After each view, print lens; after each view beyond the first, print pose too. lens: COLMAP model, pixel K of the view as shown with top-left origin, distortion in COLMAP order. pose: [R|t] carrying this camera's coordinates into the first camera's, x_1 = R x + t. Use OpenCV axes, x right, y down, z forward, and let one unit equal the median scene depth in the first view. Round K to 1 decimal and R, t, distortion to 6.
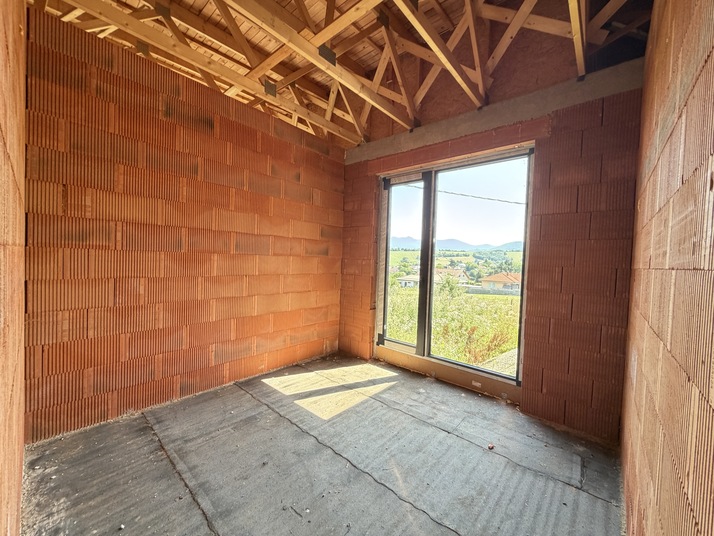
lens RADIAL K [[284.8, 0, 355.5], [0, 284.8, 266.7], [0, 0, 1]] dist [-0.000635, 0.000466]
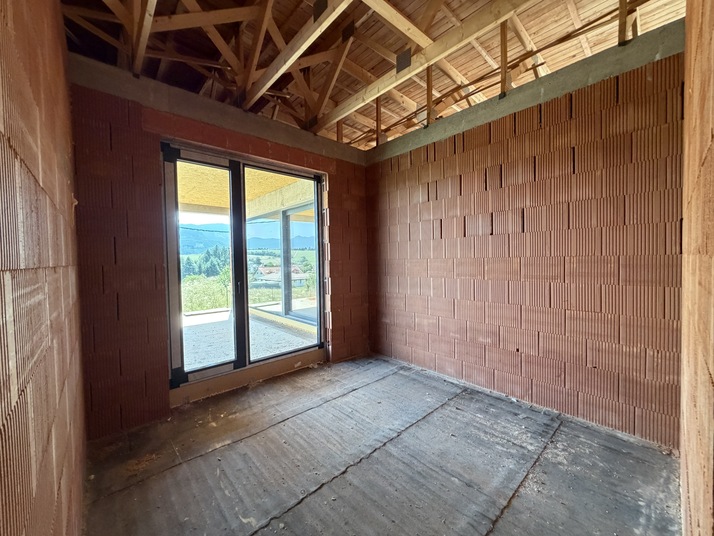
lens RADIAL K [[284.8, 0, 355.5], [0, 284.8, 266.7], [0, 0, 1]] dist [-0.000635, 0.000466]
pose [[0.112701, -0.063520, 0.991596, -0.613707], [0.051737, 0.996976, 0.057985, -0.036888], [-0.992281, 0.044768, 0.115647, 0.543442]]
